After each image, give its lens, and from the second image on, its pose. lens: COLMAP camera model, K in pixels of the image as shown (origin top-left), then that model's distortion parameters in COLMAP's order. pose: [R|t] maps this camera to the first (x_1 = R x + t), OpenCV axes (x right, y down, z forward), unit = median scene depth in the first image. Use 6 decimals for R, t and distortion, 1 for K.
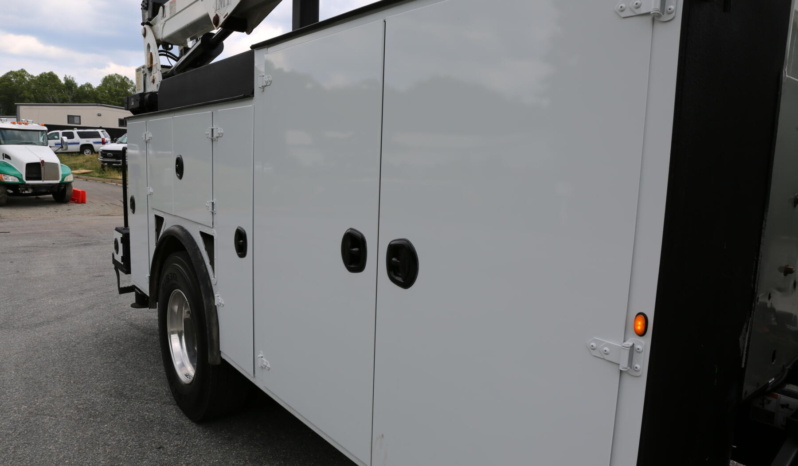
lens RADIAL K [[544.6, 0, 396.4], [0, 544.6, 233.3], [0, 0, 1]] dist [-0.113633, 0.099904]
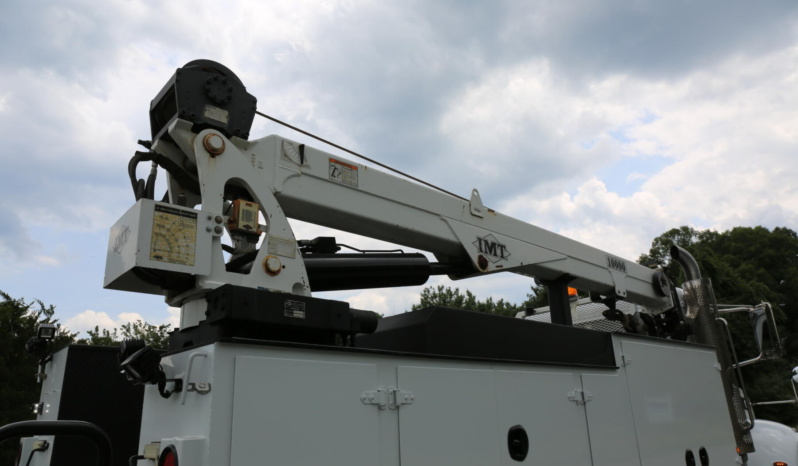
lens RADIAL K [[544.6, 0, 396.4], [0, 544.6, 233.3], [0, 0, 1]] dist [-0.113633, 0.099904]
pose [[-0.060306, 0.304070, 0.950739, -1.493154], [0.174086, 0.941079, -0.289938, -0.268928], [-0.982882, 0.148025, -0.109687, 1.542052]]
